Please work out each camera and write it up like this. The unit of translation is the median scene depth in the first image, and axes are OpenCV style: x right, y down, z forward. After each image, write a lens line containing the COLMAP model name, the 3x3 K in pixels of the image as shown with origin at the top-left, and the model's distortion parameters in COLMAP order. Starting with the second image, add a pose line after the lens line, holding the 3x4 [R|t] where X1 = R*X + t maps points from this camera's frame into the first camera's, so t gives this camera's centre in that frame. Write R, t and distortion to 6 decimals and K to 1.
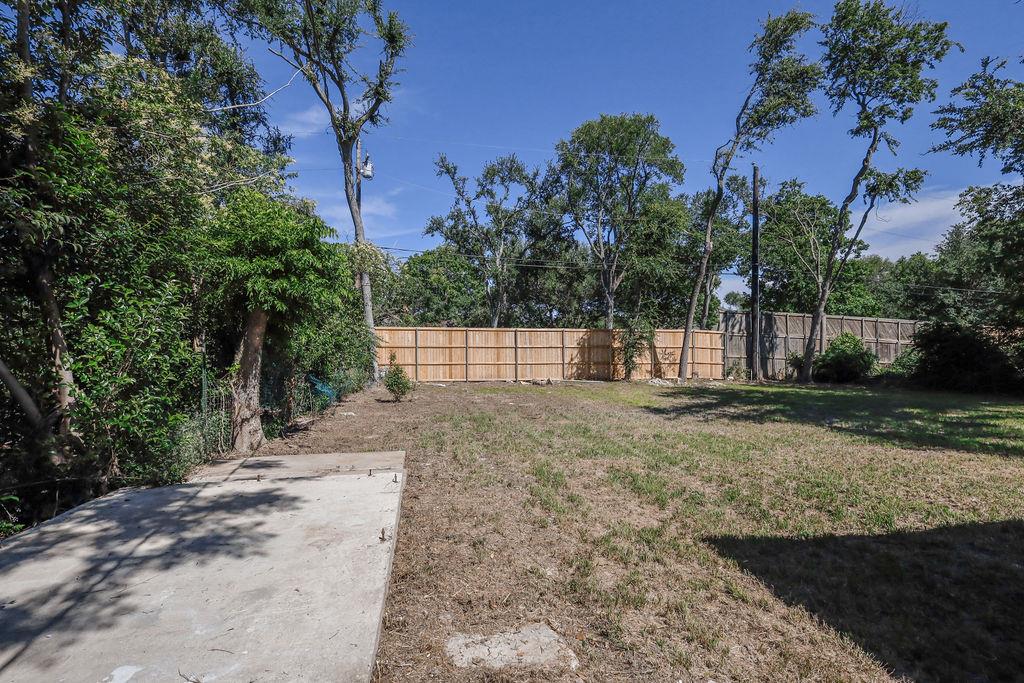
lens RADIAL K [[472.0, 0, 511.9], [0, 472.0, 343.1], [0, 0, 1]] dist [-0.001092, 0.000566]
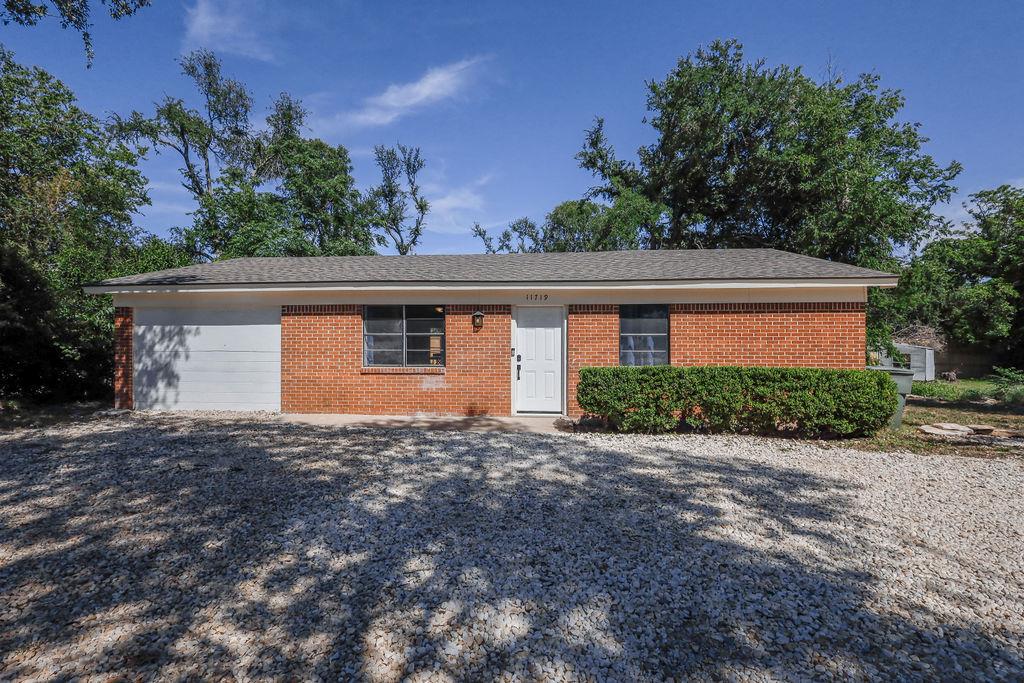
lens RADIAL K [[472.0, 0, 511.9], [0, 472.0, 343.1], [0, 0, 1]] dist [-0.001092, 0.000566]
pose [[0.978871, 0.004986, -0.204417, 0.449484], [-0.004998, 0.999987, 0.000456, -0.007115], [0.204417, 0.000575, 0.978884, -0.790092]]
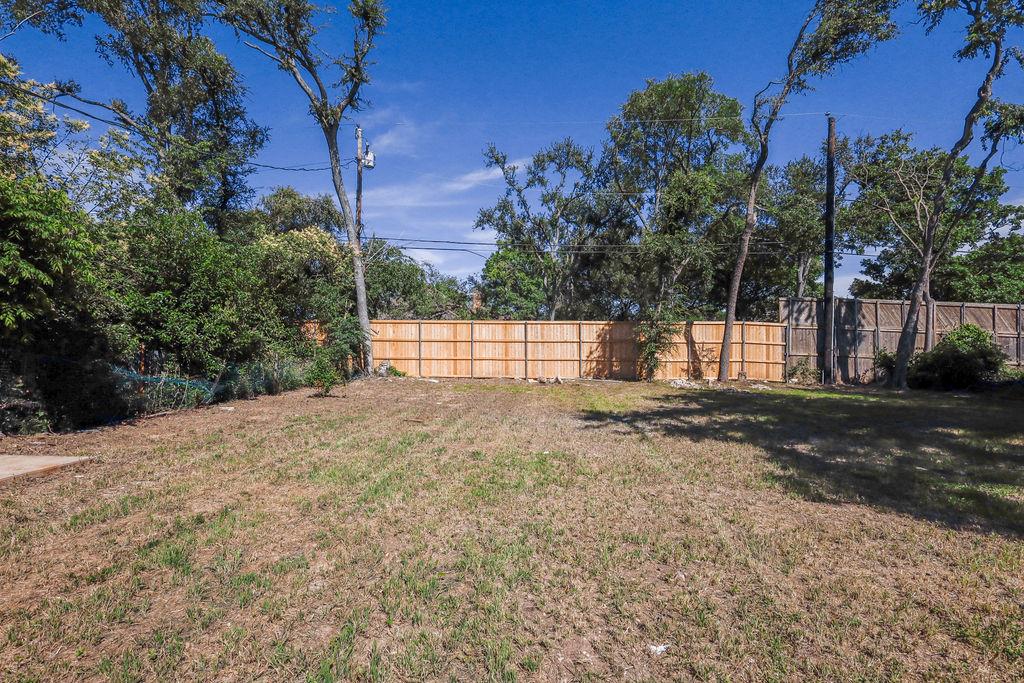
lens RADIAL K [[469.9, 0, 512.0], [0, 469.9, 341.5], [0, 0, 1]] dist [0.001347, 0.000503]
pose [[0.973615, 0.003477, -0.228170, 0.180823], [-0.002939, 0.999992, 0.002698, 0.006334], [0.228177, -0.001957, 0.973618, 0.100848]]
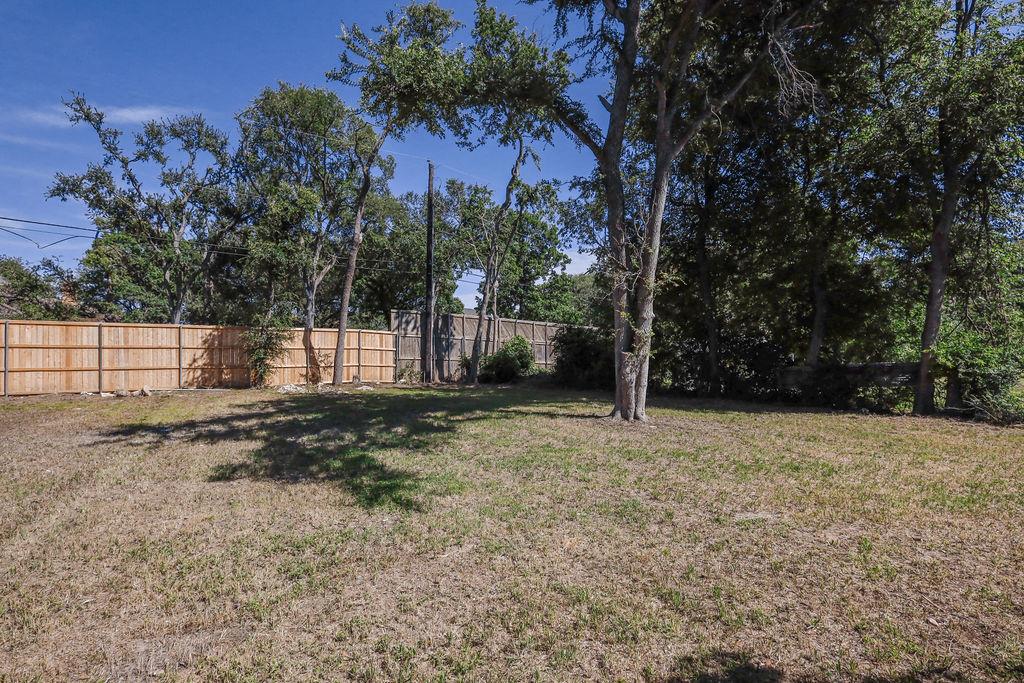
lens RADIAL K [[472.0, 0, 511.9], [0, 472.0, 343.1], [0, 0, 1]] dist [-0.001092, 0.000566]
pose [[0.914862, 0.008809, 0.403670, 0.292083], [-0.006373, 0.999952, -0.007378, 0.003244], [-0.403716, 0.004177, 0.914875, 0.039257]]
